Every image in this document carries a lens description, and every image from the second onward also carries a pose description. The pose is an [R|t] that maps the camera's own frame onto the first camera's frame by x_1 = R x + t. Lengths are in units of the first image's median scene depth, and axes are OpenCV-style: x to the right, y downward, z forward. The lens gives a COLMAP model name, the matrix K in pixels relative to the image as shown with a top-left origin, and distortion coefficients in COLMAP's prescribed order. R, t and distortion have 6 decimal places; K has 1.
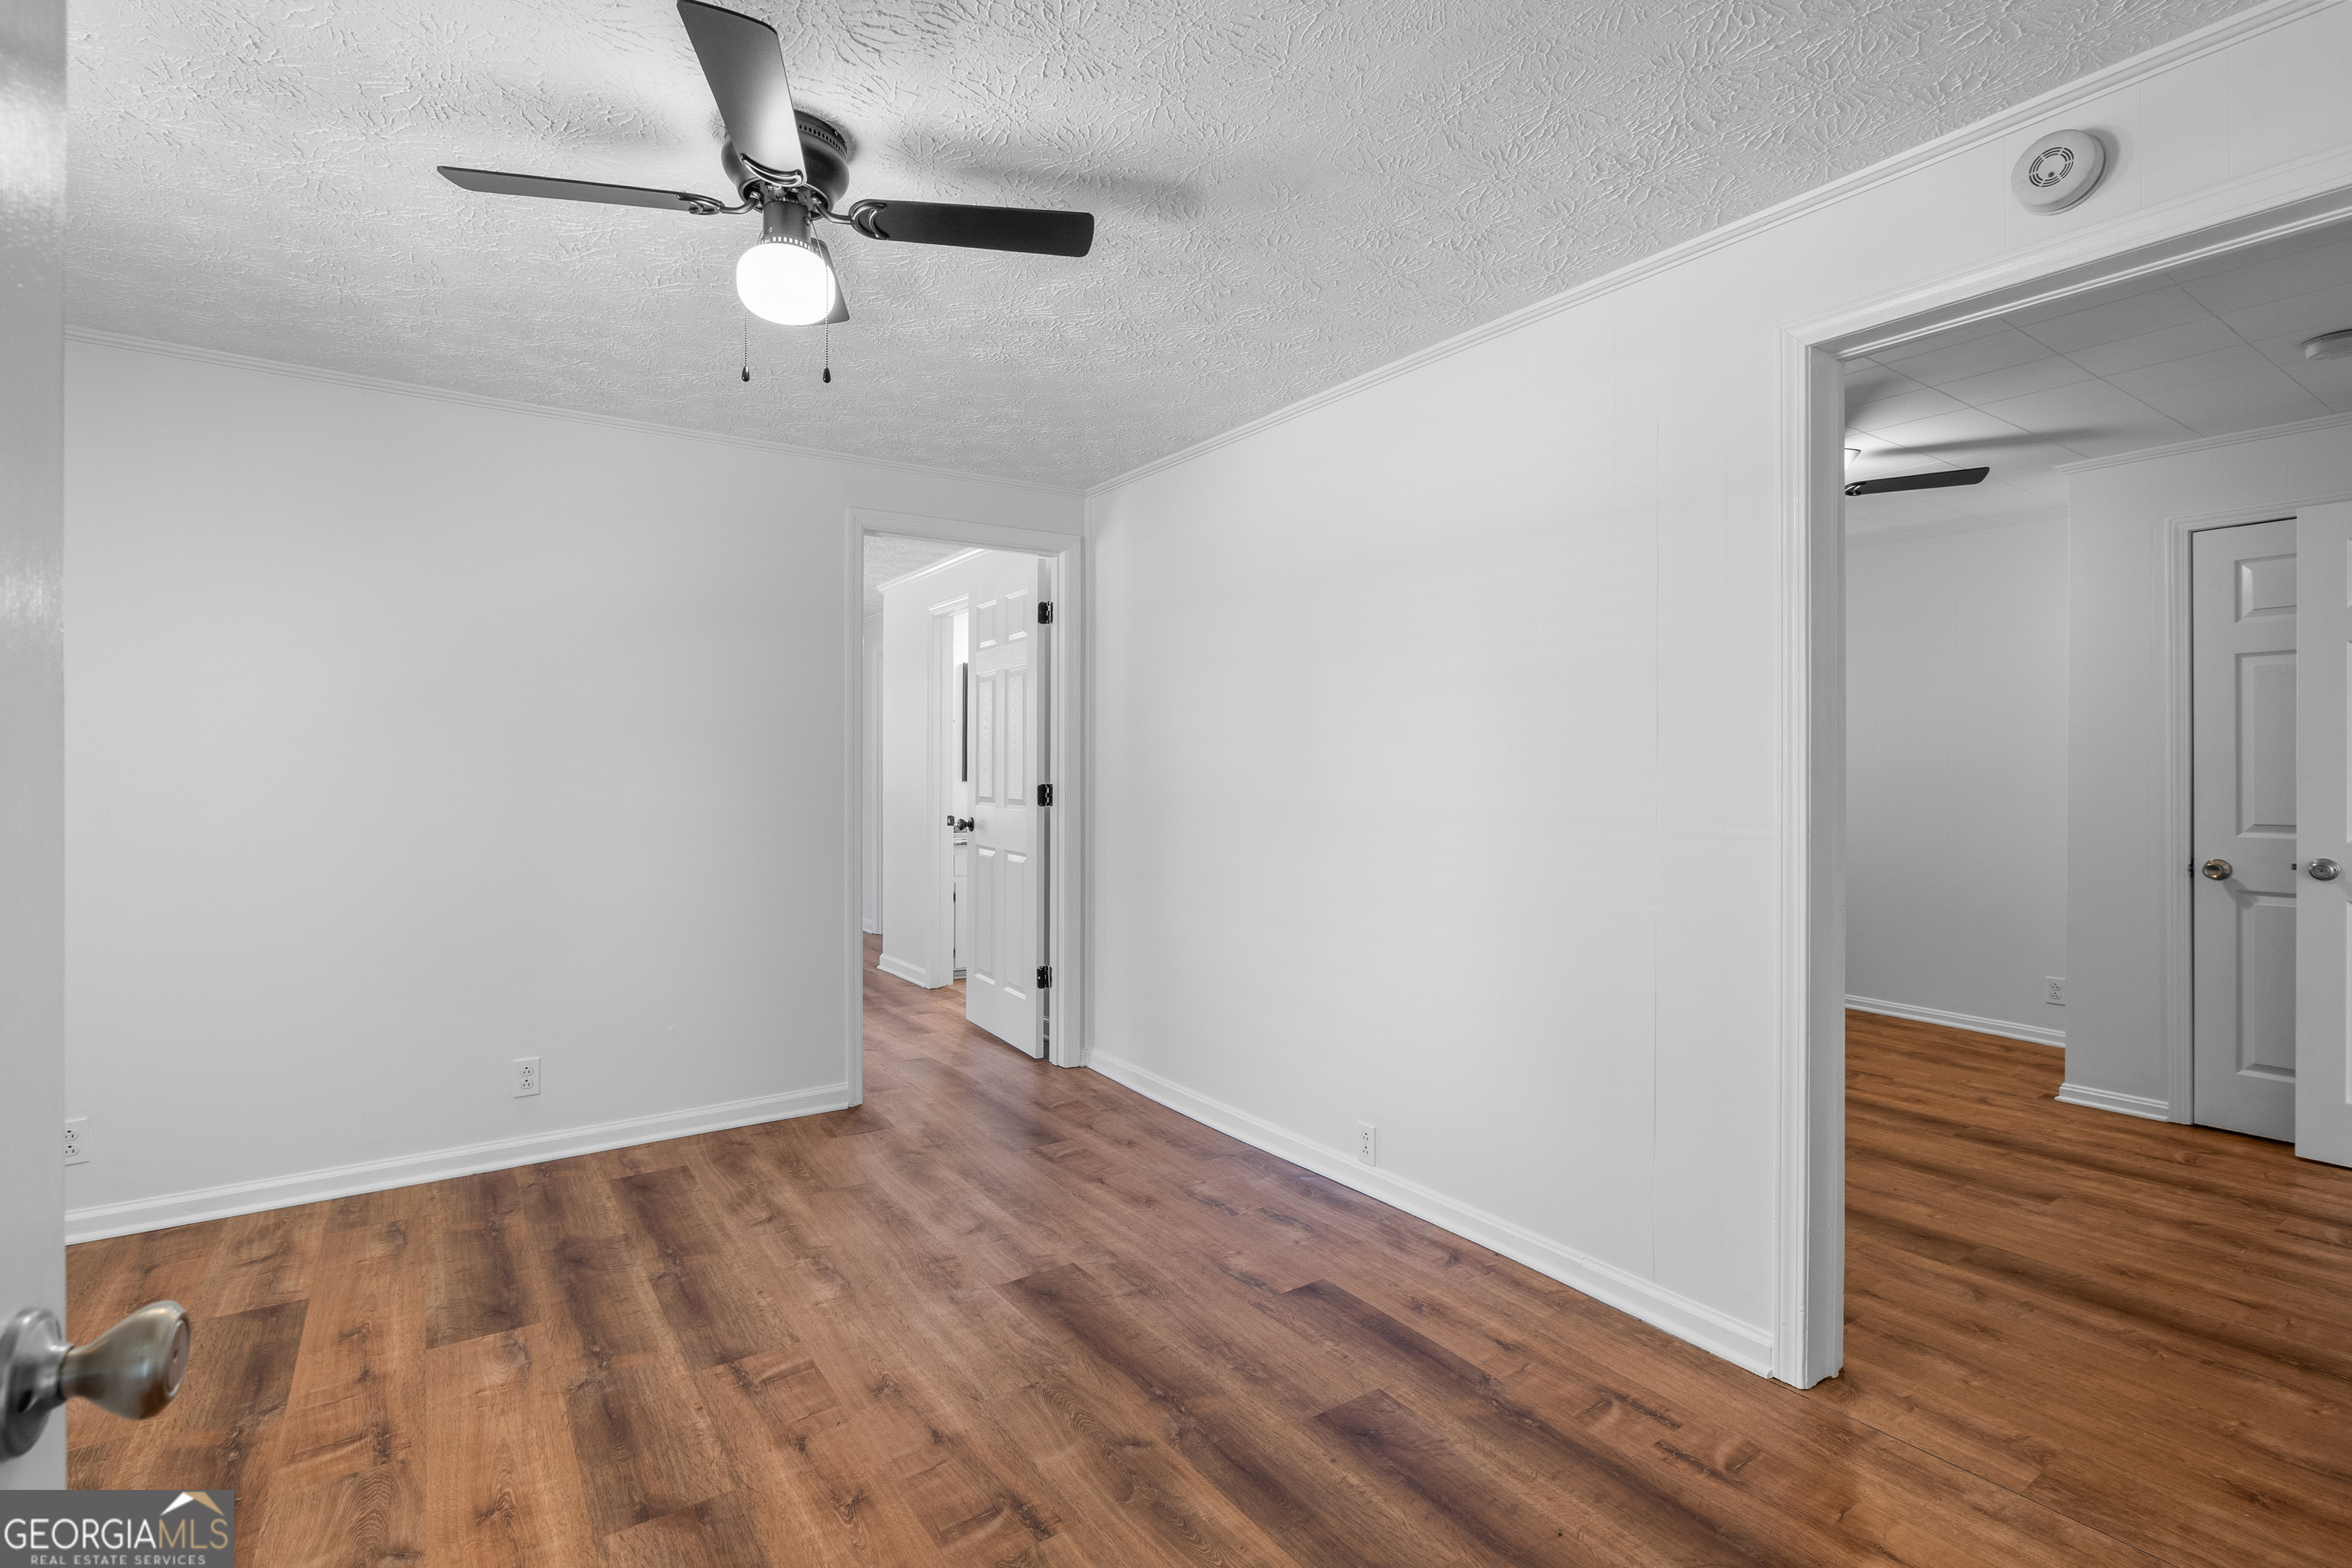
lens RADIAL K [[1097.3, 0, 1168.7], [0, 1097.3, 767.9], [0, 0, 1]] dist [-0.001144, 0.000141]
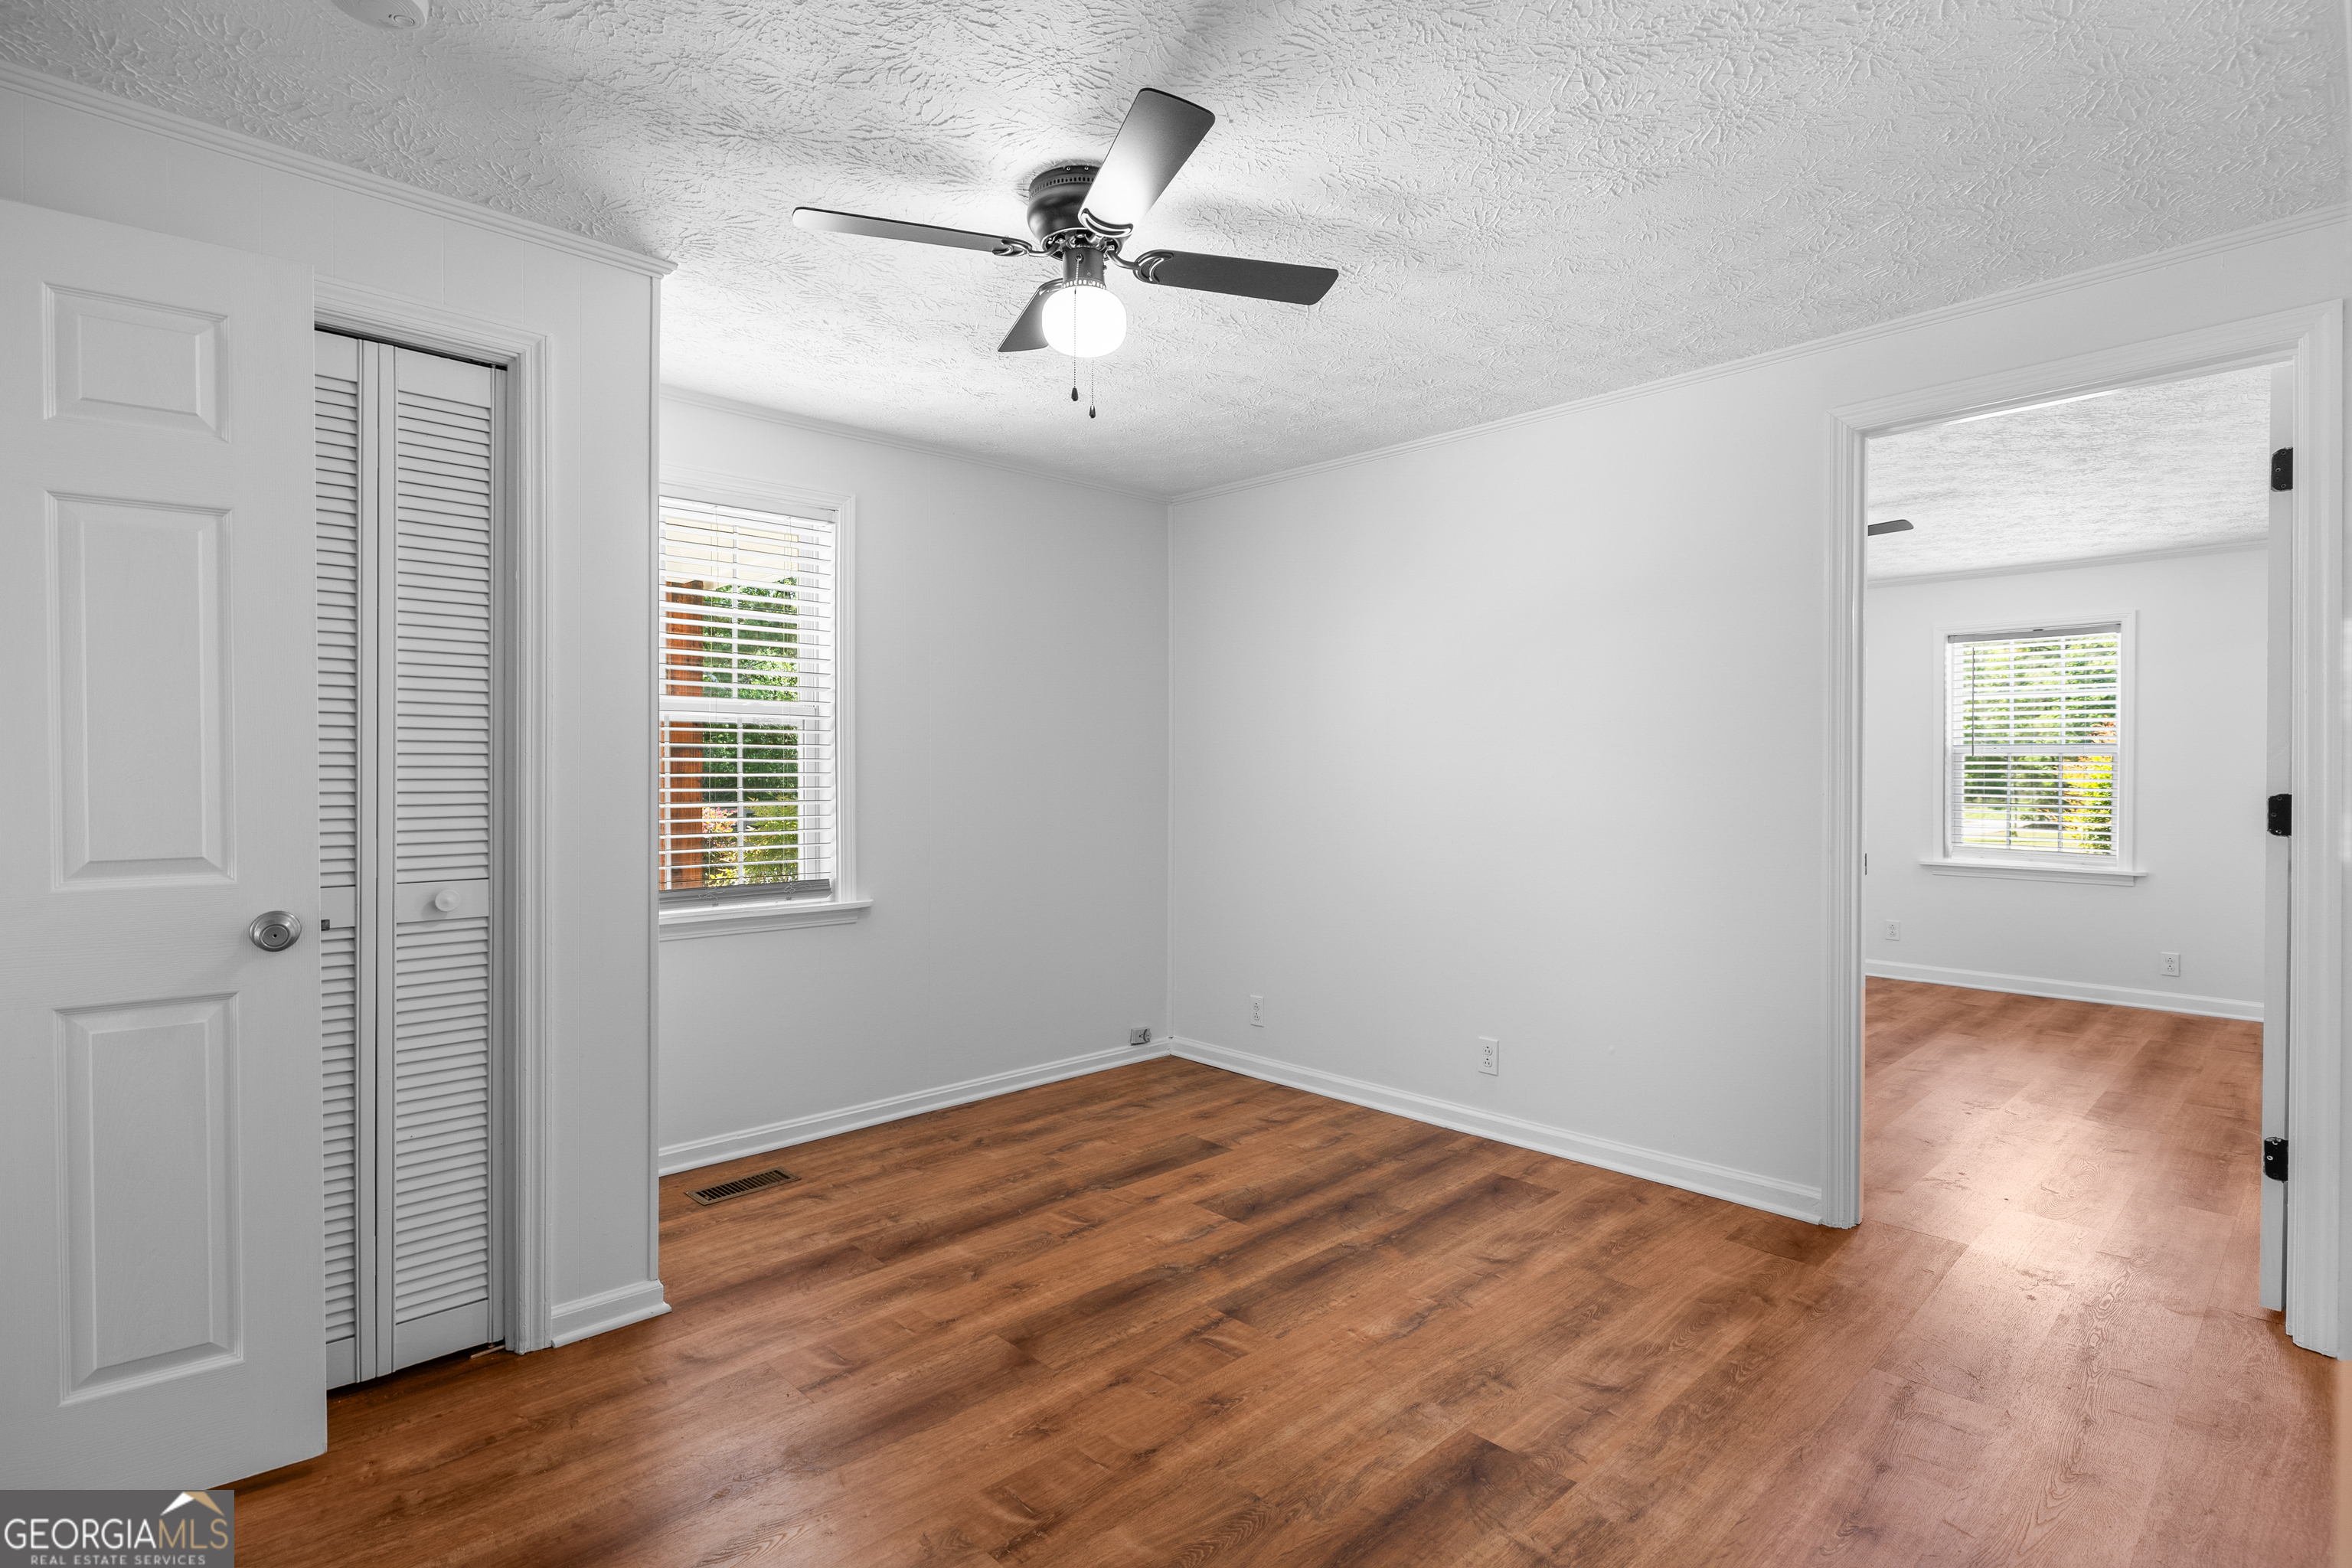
lens RADIAL K [[1097.3, 0, 1168.7], [0, 1097.3, 767.9], [0, 0, 1]] dist [-0.001144, 0.000141]
pose [[0.171339, -0.007147, -0.985186, 0.556951], [-0.001477, 0.999971, -0.007511, -0.002531], [0.985211, 0.002742, 0.171323, 0.609054]]
